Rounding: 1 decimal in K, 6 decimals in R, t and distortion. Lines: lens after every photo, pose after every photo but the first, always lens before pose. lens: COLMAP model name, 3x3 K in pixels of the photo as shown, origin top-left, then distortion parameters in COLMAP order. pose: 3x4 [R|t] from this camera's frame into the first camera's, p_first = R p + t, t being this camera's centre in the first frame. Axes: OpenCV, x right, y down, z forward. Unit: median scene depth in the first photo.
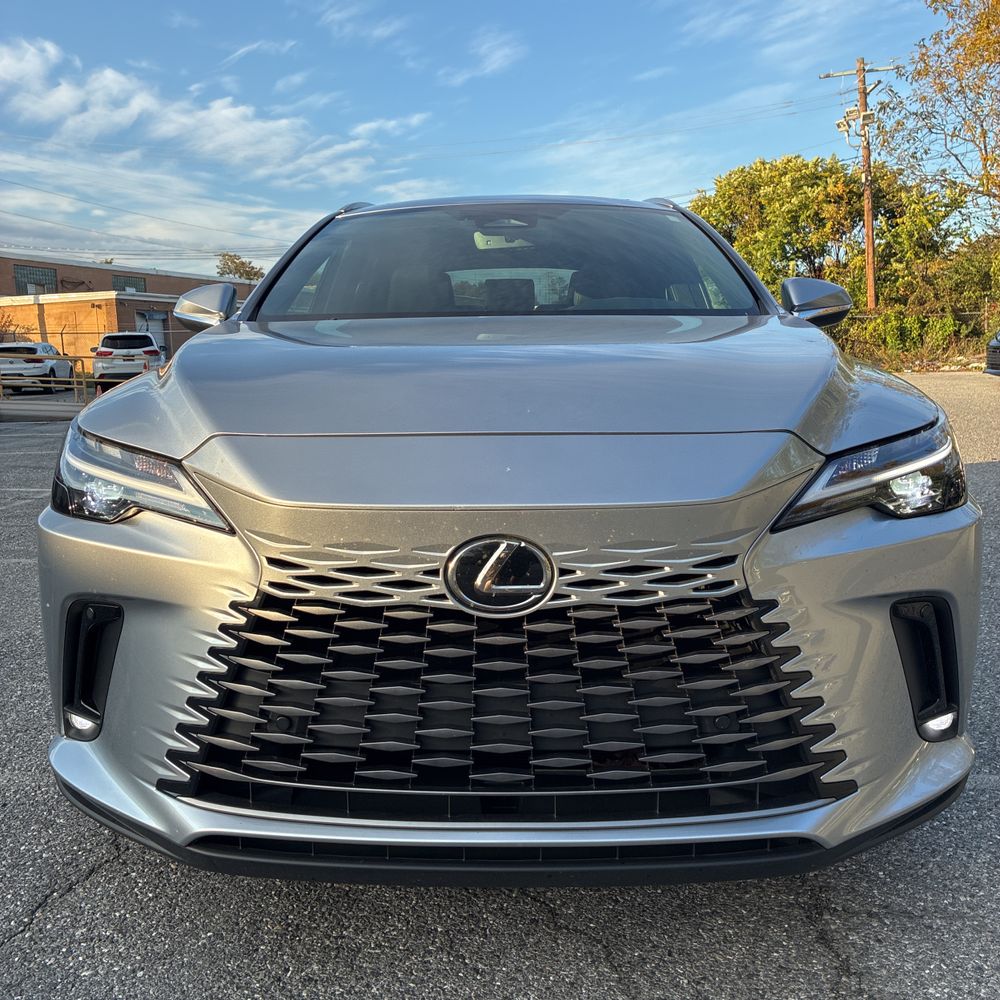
lens RADIAL K [[1004.0, 0, 489.9], [0, 1004.0, 498.0], [0, 0, 1]] dist [0.046345, -0.039102]
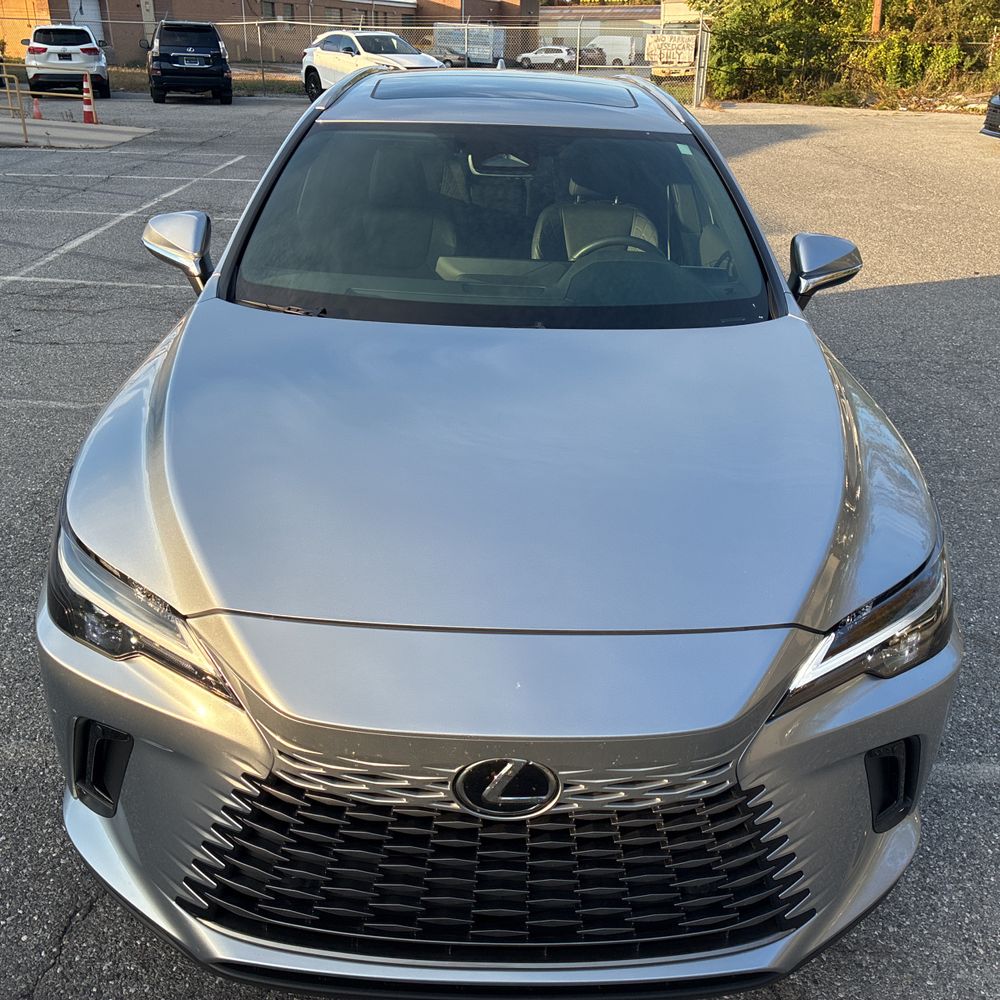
lens RADIAL K [[1008.7, 0, 498.5], [0, 1008.7, 490.3], [0, 0, 1]] dist [0.016722, -0.002998]
pose [[0.998505, 0.026316, 0.047918, -0.043312], [-0.038202, 0.962866, 0.267263, -0.383092], [-0.039106, -0.268694, 0.962431, 0.057568]]
